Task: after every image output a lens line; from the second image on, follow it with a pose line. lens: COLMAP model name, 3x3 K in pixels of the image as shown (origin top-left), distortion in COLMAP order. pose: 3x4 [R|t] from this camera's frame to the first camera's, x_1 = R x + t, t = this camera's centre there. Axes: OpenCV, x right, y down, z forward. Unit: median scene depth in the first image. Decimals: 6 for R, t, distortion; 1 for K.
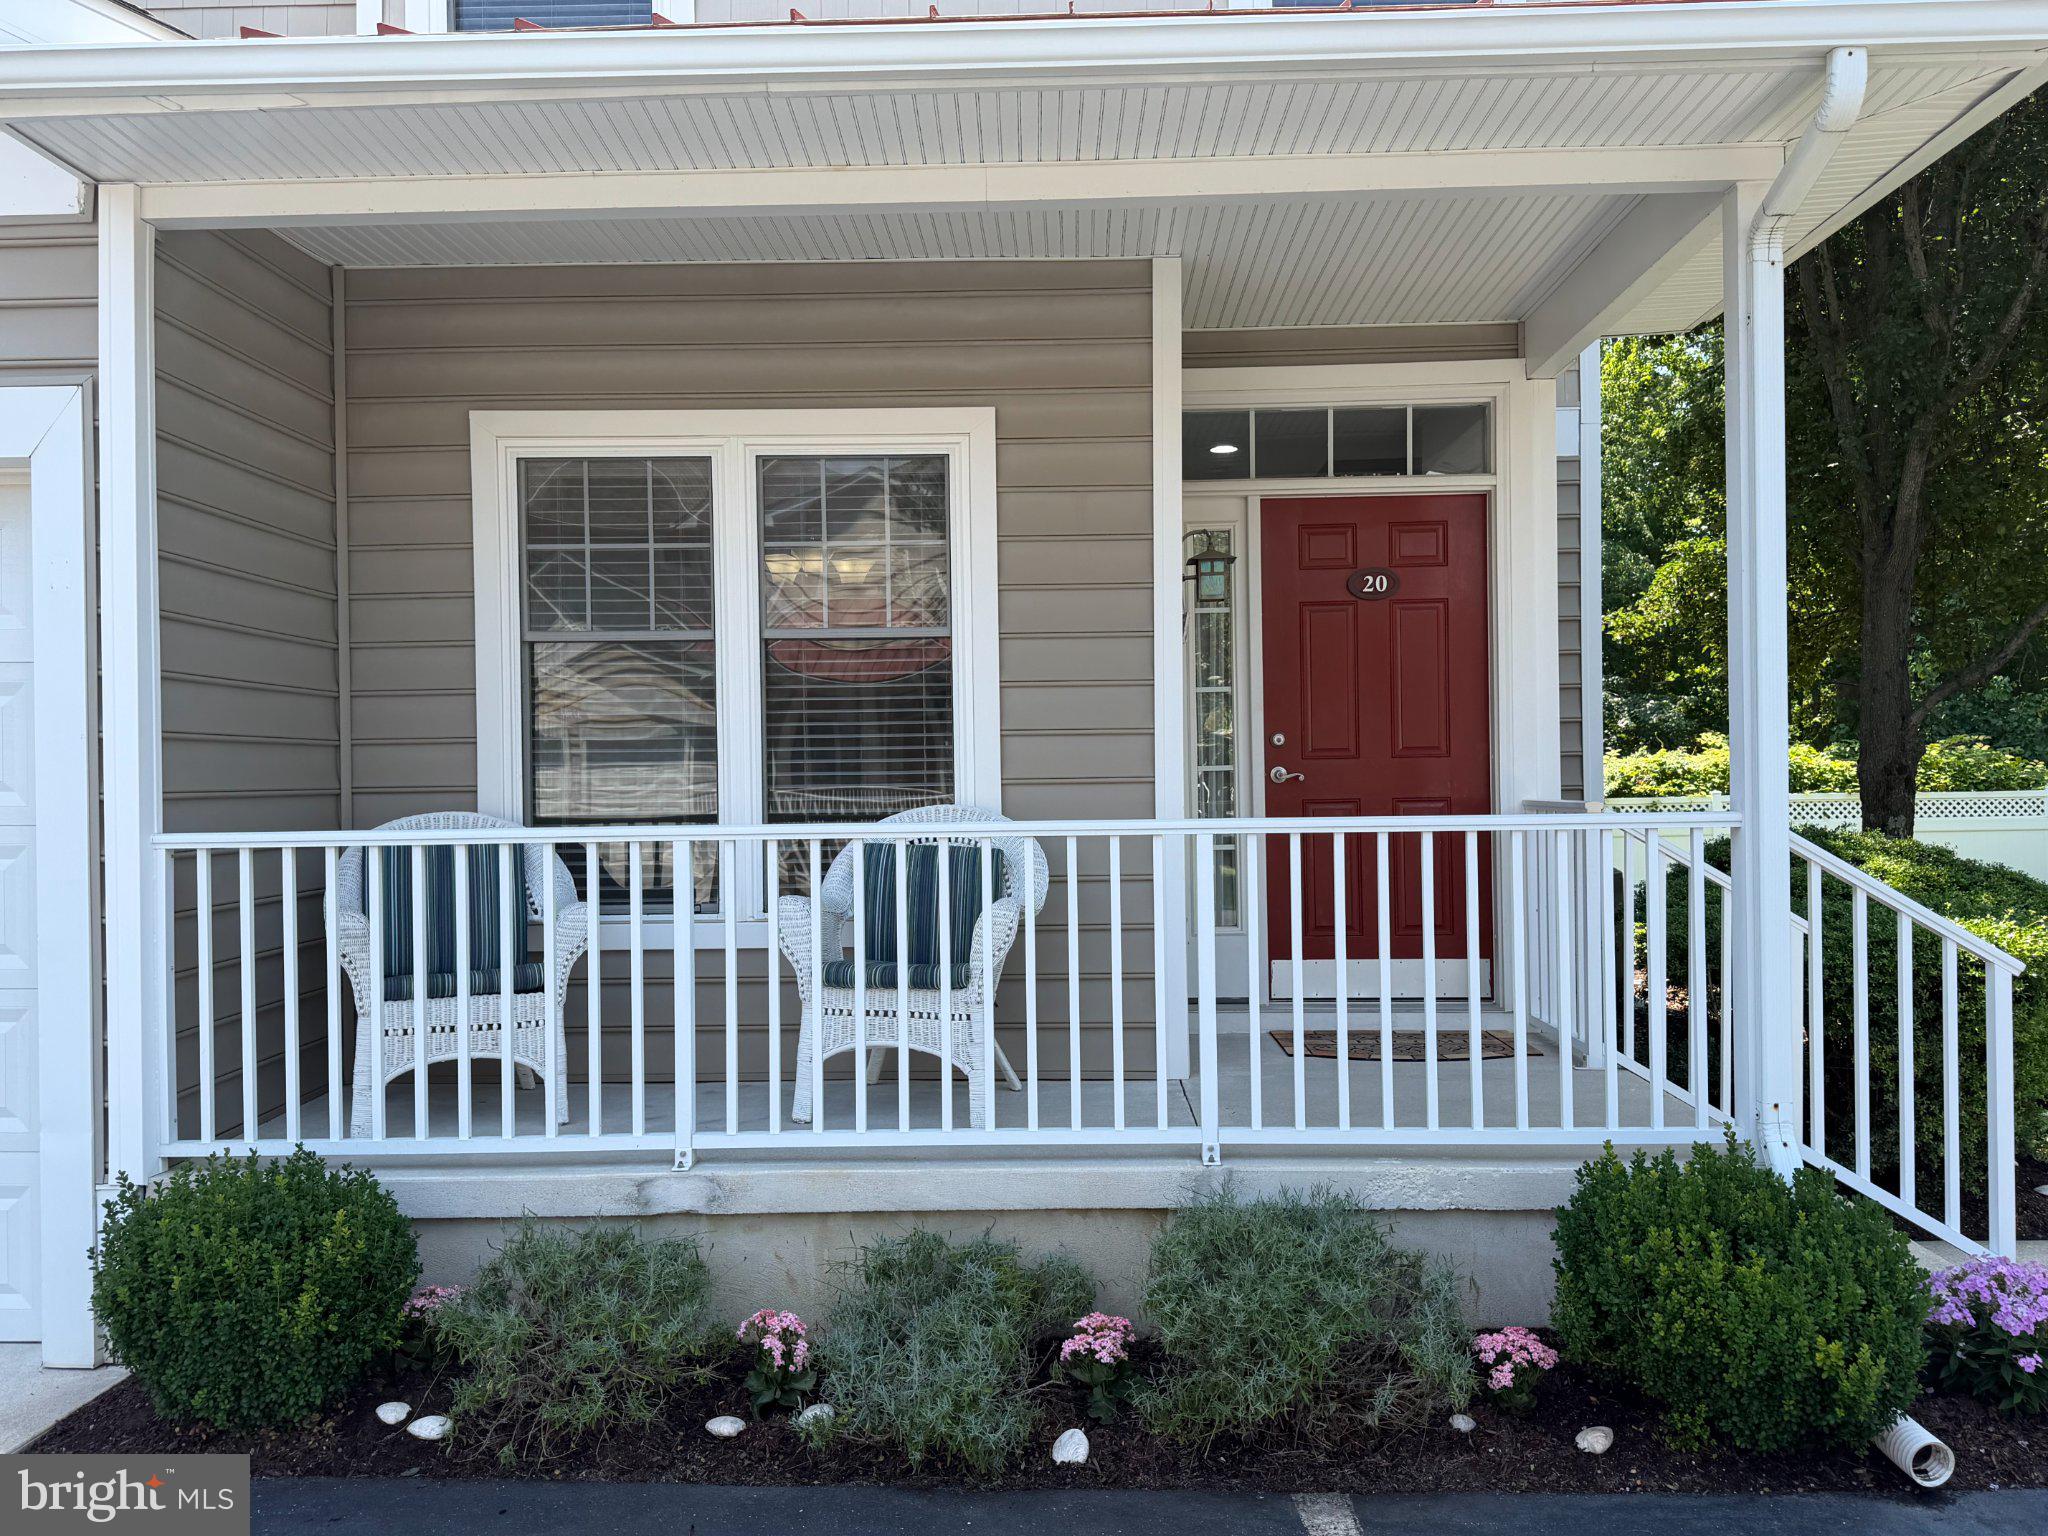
lens RADIAL K [[1674.7, 0, 1024.0], [0, 1674.7, 768.0], [0, 0, 1]] dist [0.073379, -0.001971]
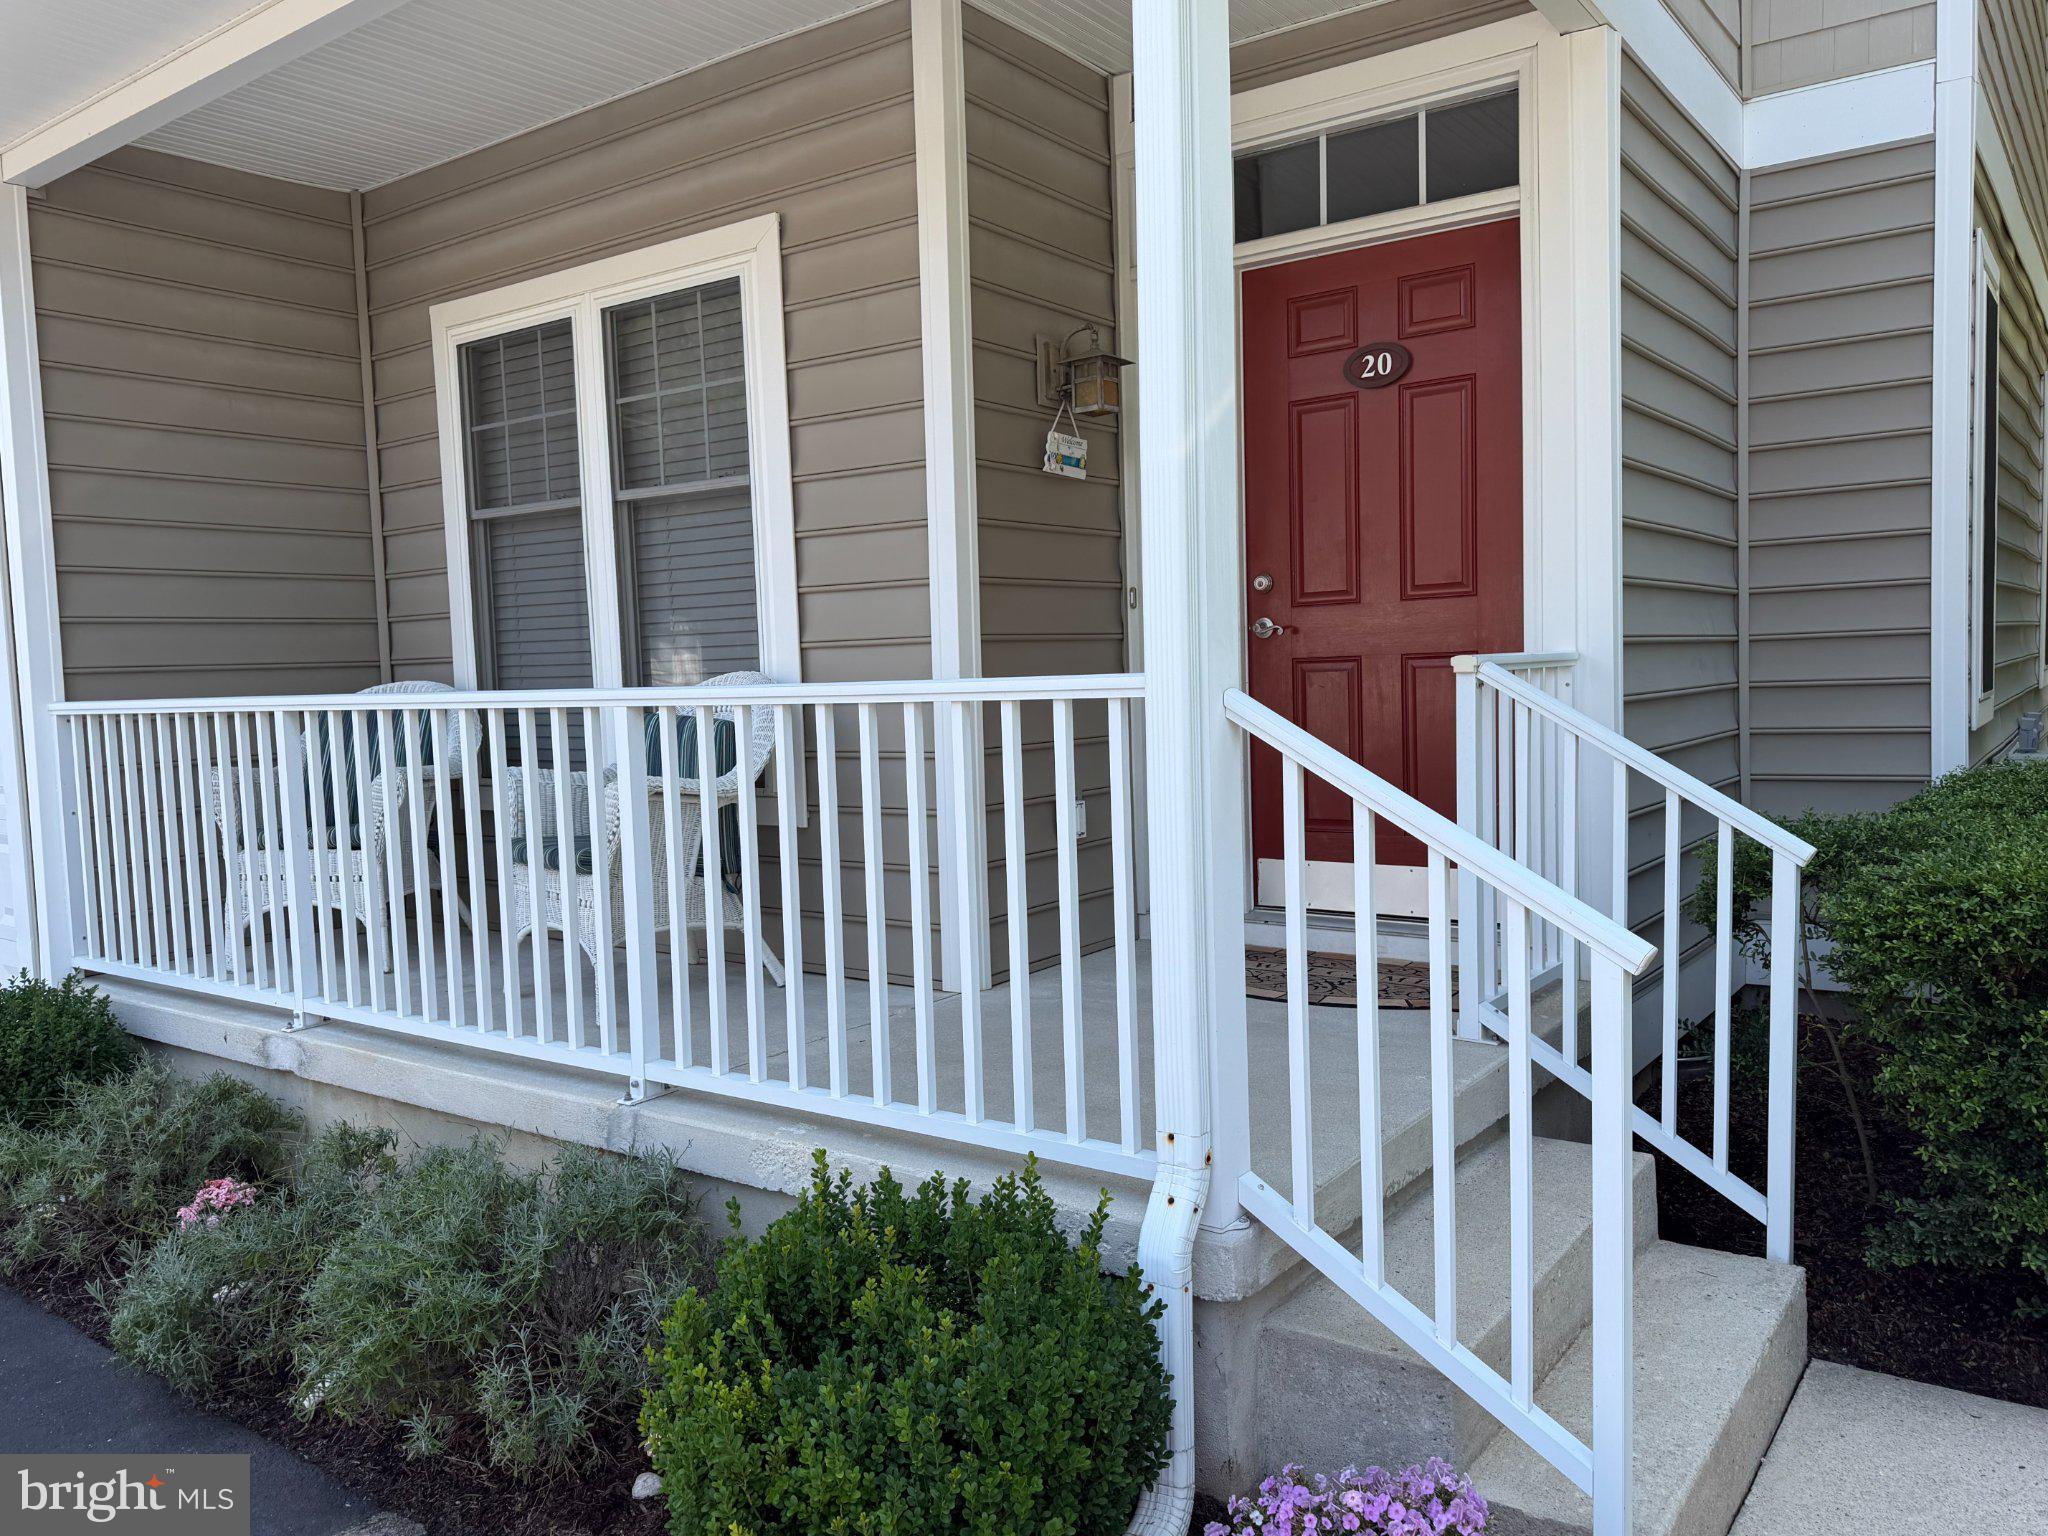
lens RADIAL K [[1537.3, 0, 1024.0], [0, 1537.3, 768.0], [0, 0, 1]] dist [0.059722, -0.084739]
pose [[0.821911, 0.025831, -0.569030, 0.658741], [0.023460, 0.996589, 0.079124, 0.014334], [0.569133, -0.078382, 0.818501, 0.466782]]
